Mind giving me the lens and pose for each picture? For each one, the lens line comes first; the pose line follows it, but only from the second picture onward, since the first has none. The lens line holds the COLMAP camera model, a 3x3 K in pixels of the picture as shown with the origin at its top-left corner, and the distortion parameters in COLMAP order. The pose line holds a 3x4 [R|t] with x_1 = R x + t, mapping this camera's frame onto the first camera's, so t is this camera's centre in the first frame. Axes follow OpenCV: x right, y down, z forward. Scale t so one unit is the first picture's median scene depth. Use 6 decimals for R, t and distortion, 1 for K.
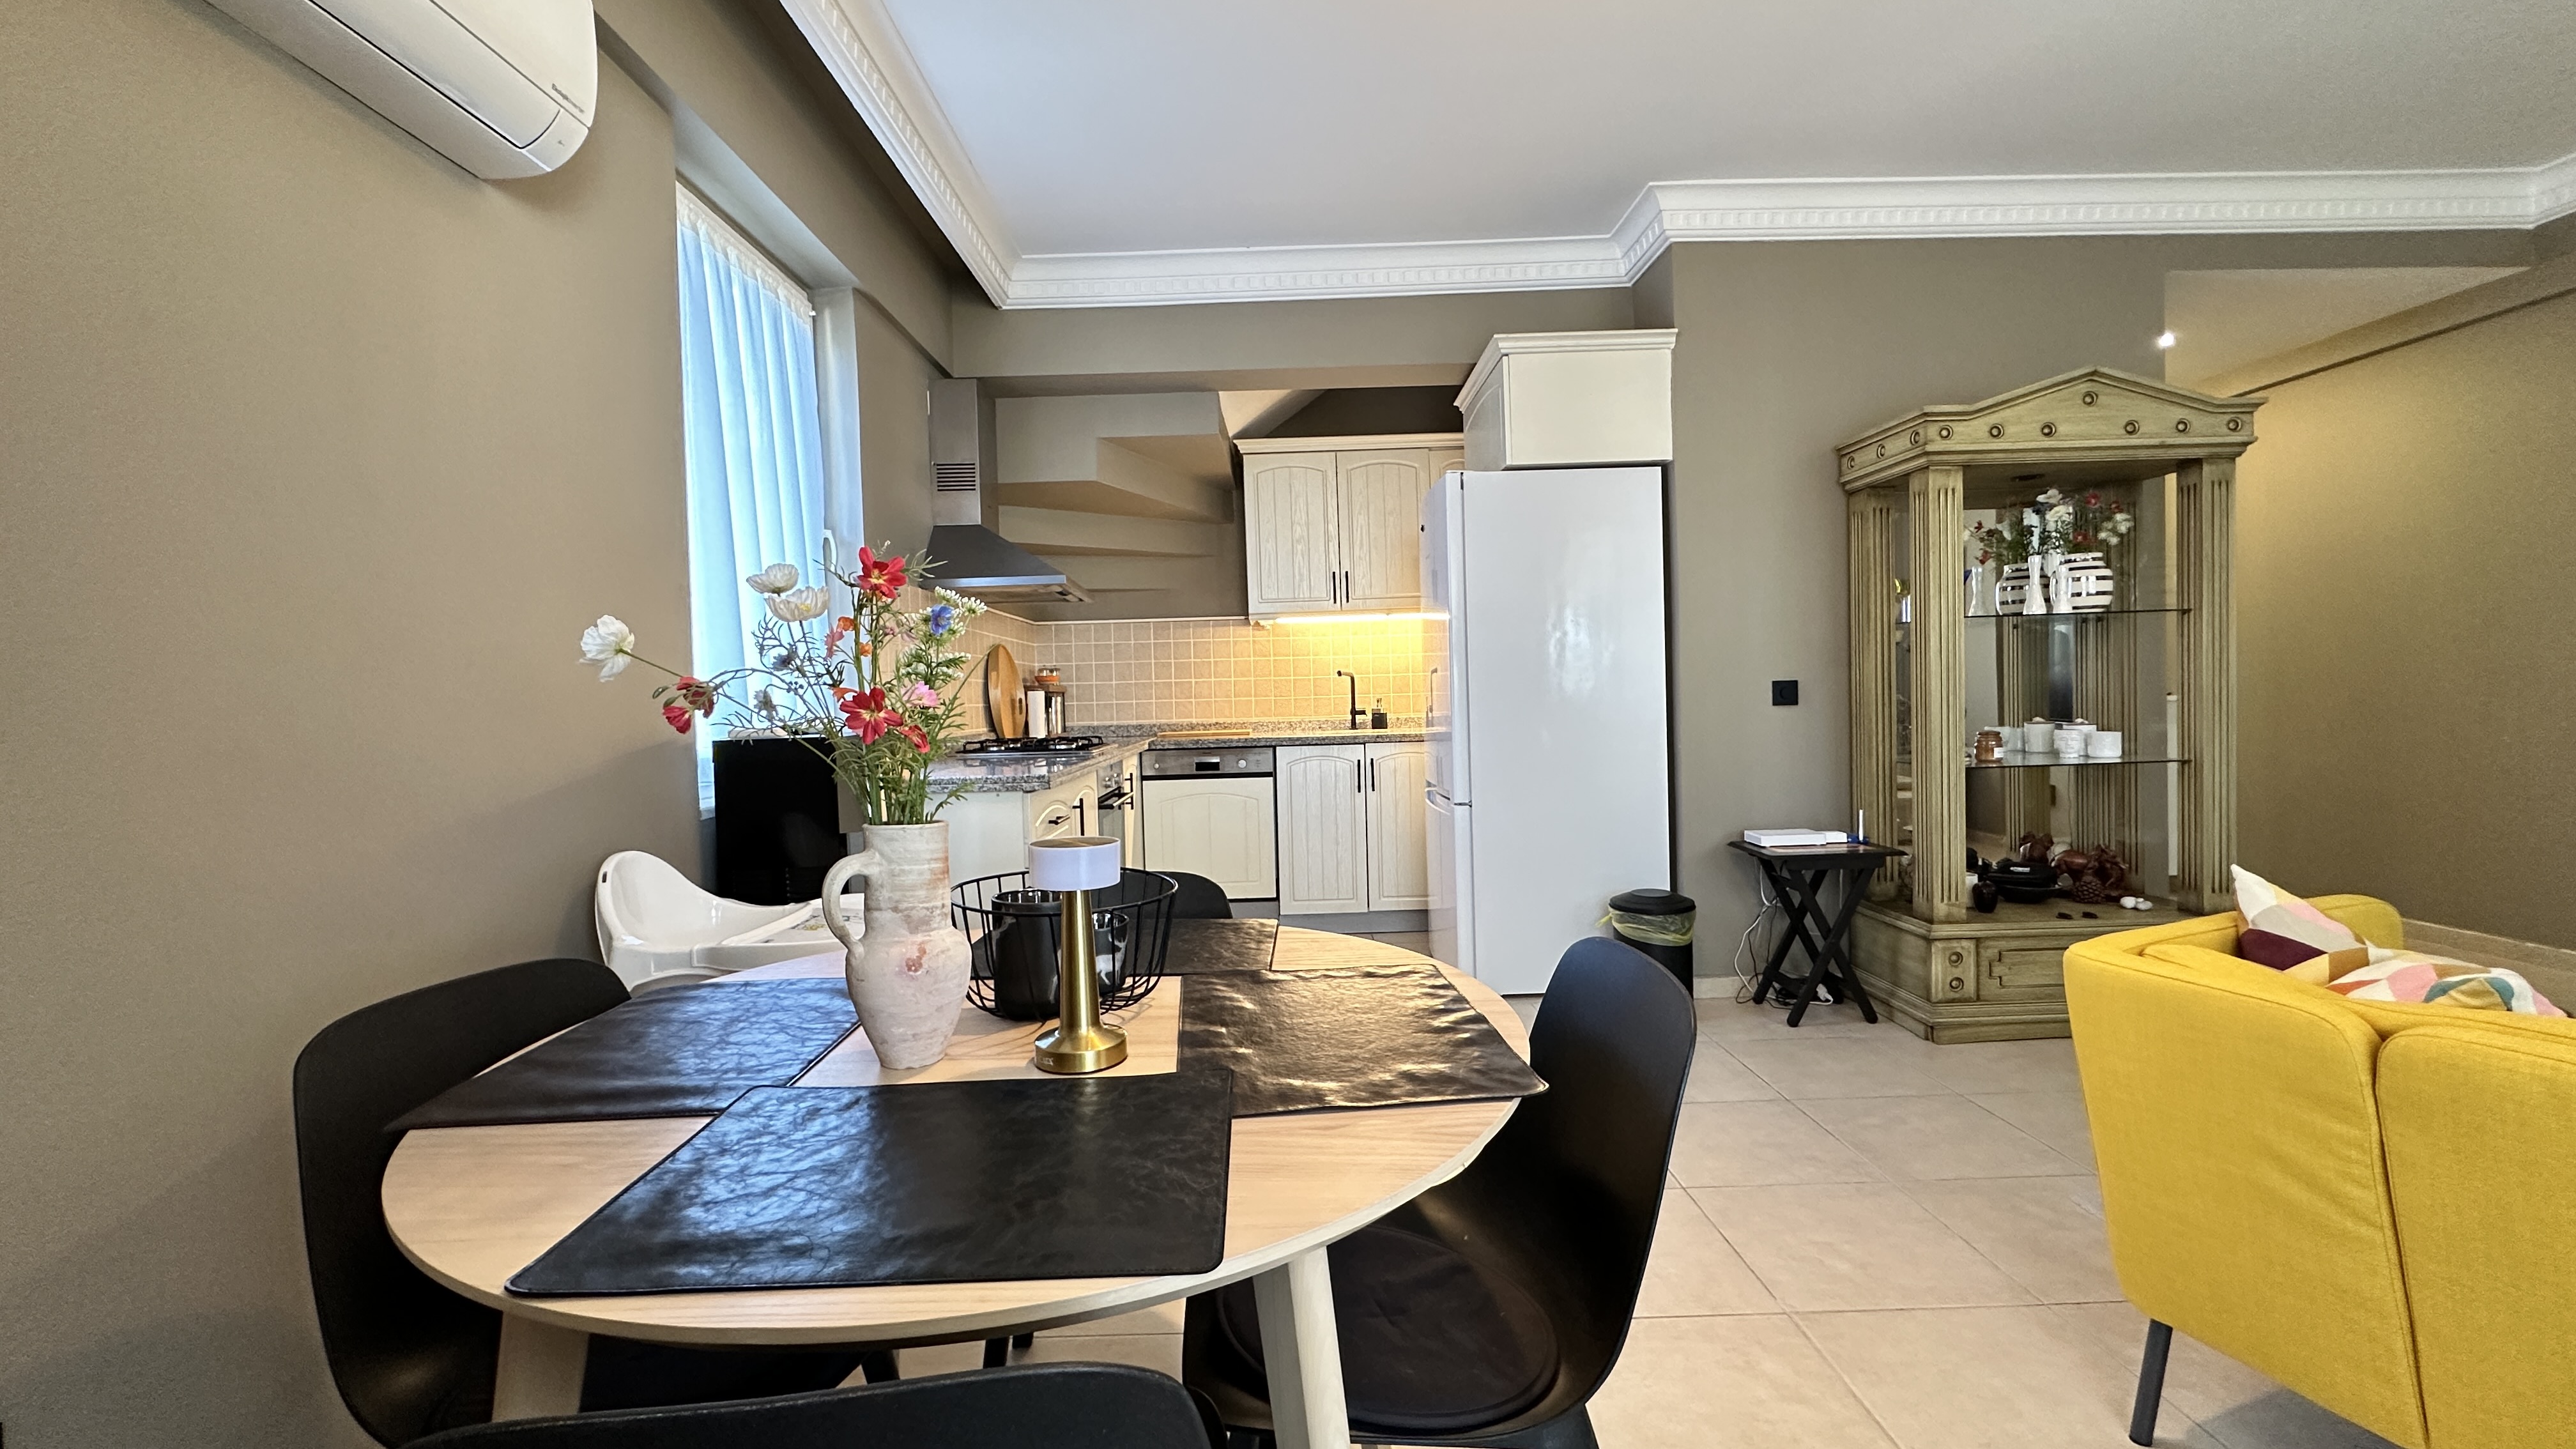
lens RADIAL K [[1028.5, 0, 1281.8], [0, 1028.5, 724.1], [0, 0, 1]] dist [-0.001161, 0.000264]
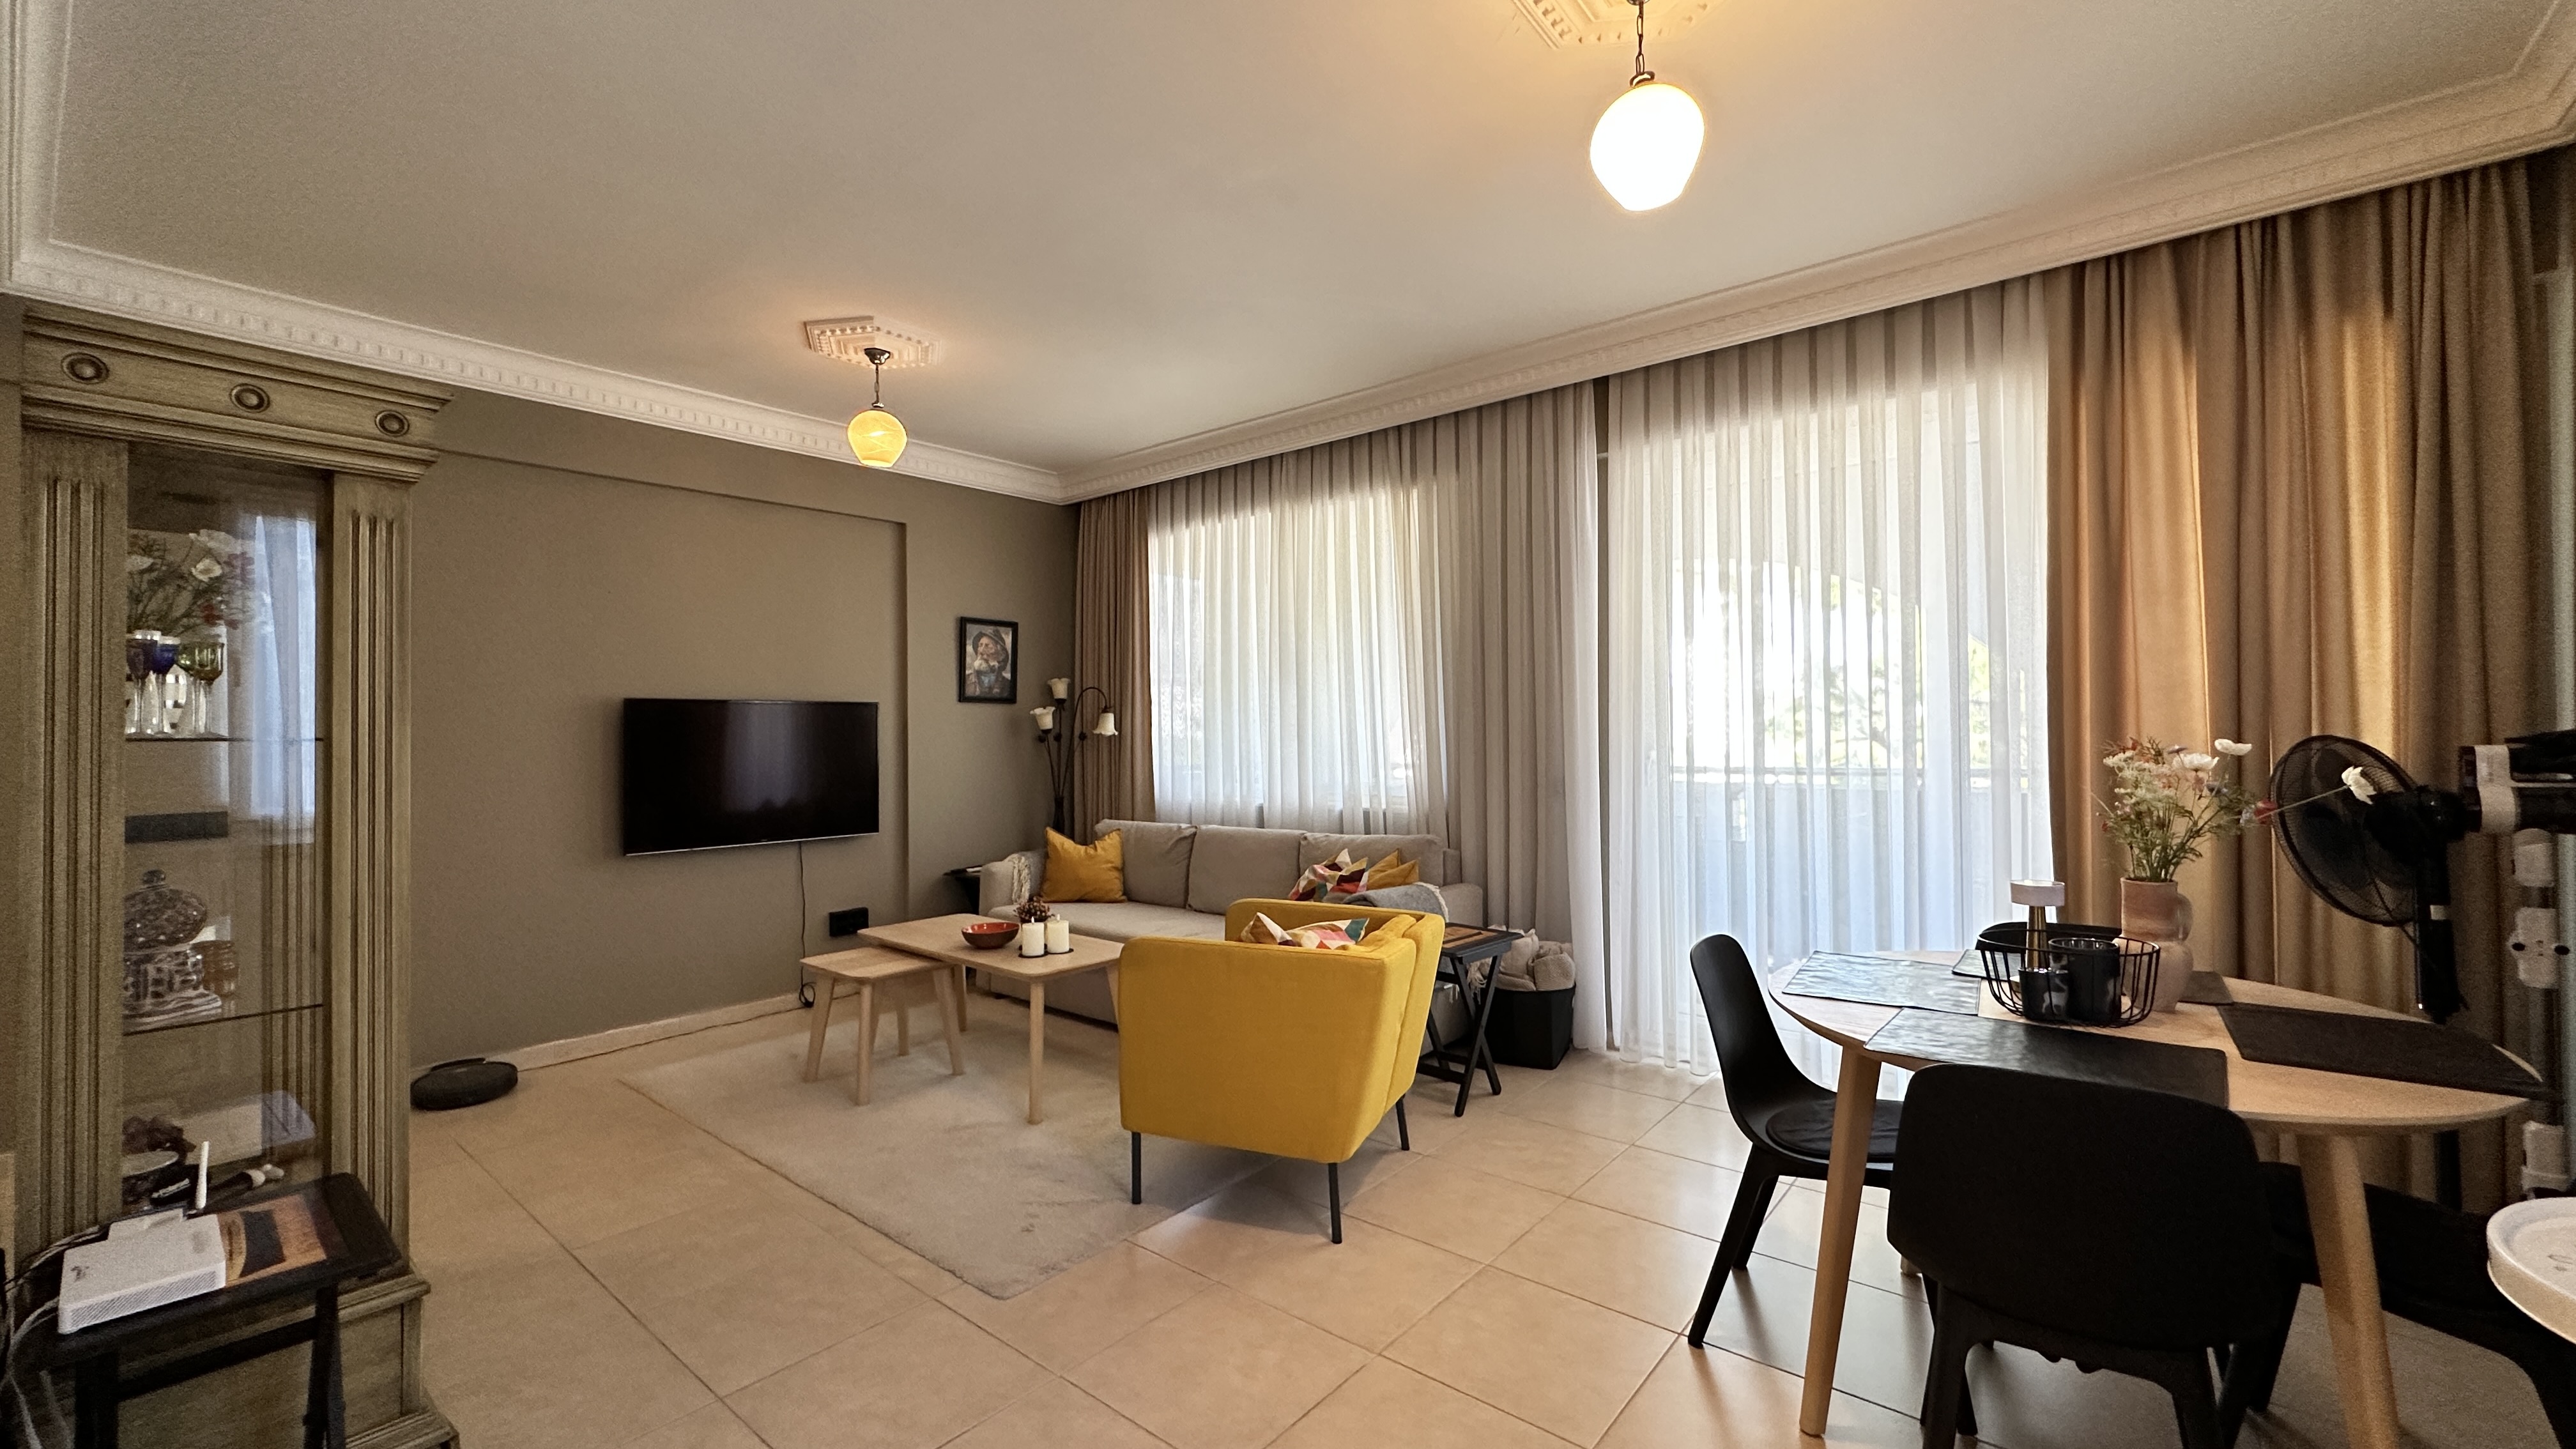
lens RADIAL K [[1028.5, 0, 1281.0], [0, 1028.5, 718.7], [0, 0, 1]] dist [-0.001161, 0.000264]
pose [[-0.758744, 0.048031, 0.649616, -0.107886], [0.050927, 0.998599, -0.014352, -0.070835], [-0.649395, 0.022193, -0.760127, 0.971675]]
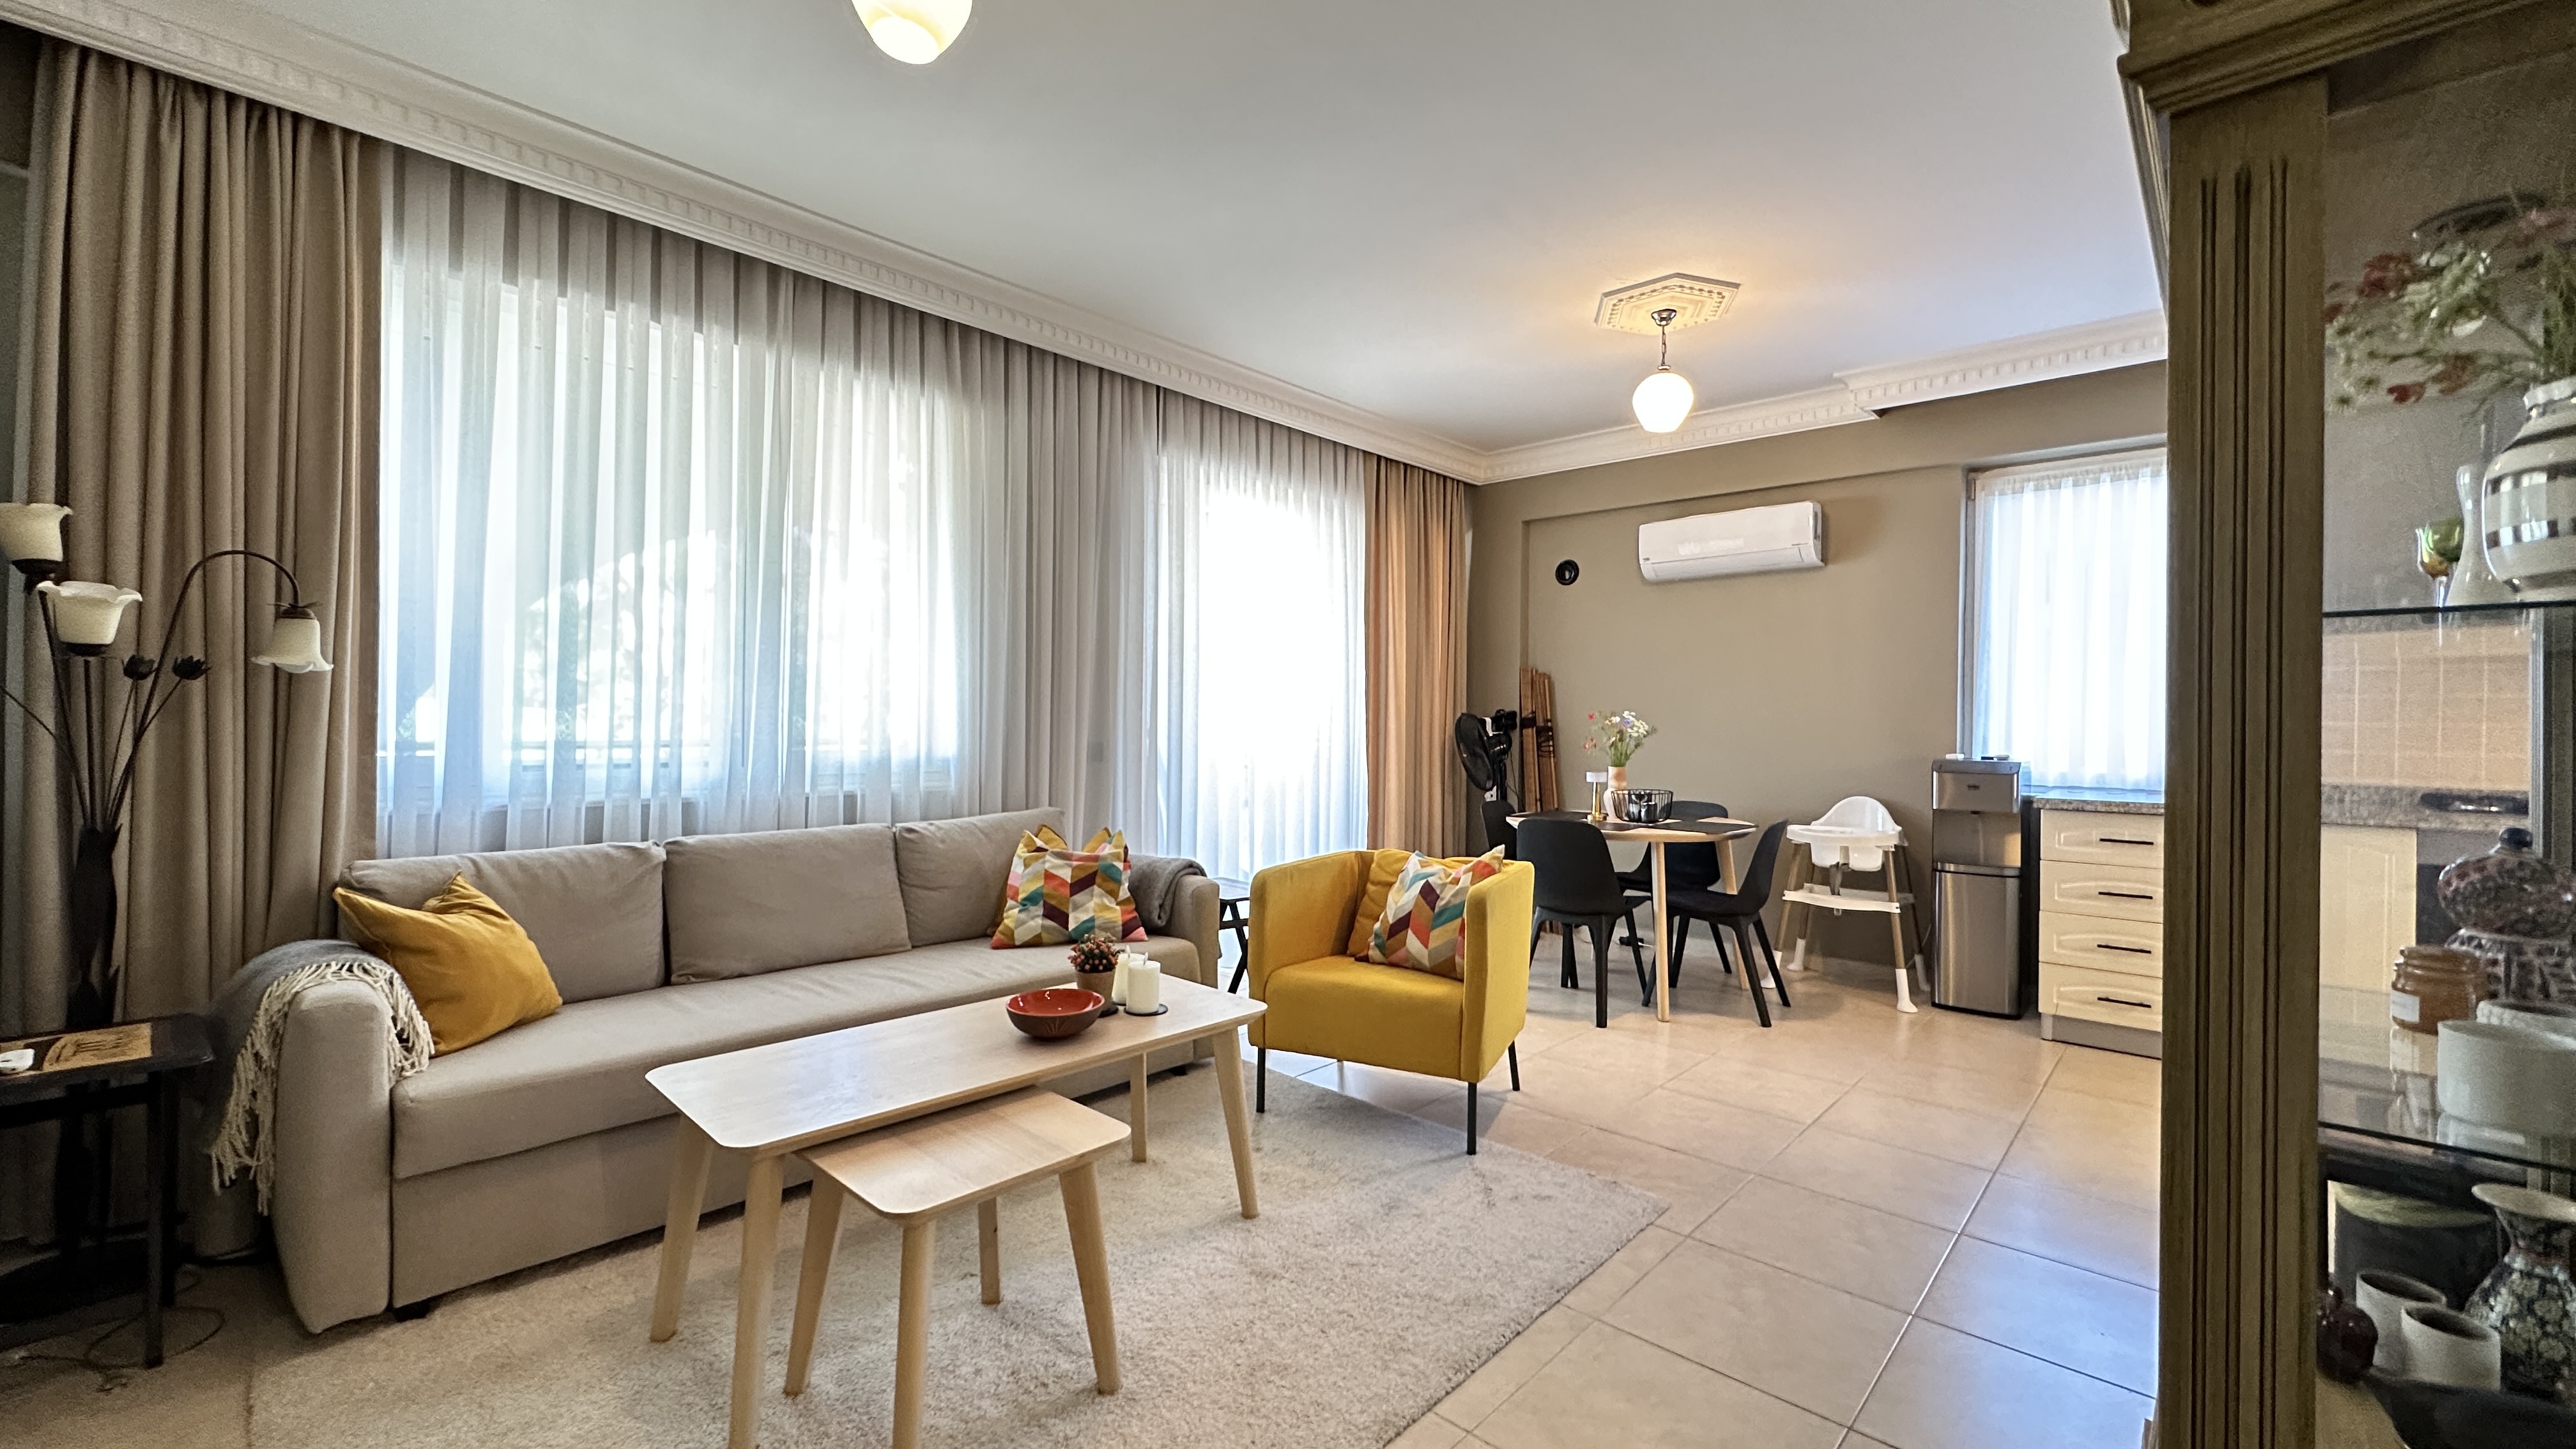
lens RADIAL K [[1028.5, 0, 1282.0], [0, 1028.5, 723.3], [0, 0, 1]] dist [-0.001161, 0.000264]
pose [[-0.694343, 0.025082, -0.719207, 1.148702], [-0.008810, 0.999021, 0.043347, -0.082586], [0.719590, 0.036434, -0.693443, 0.887976]]
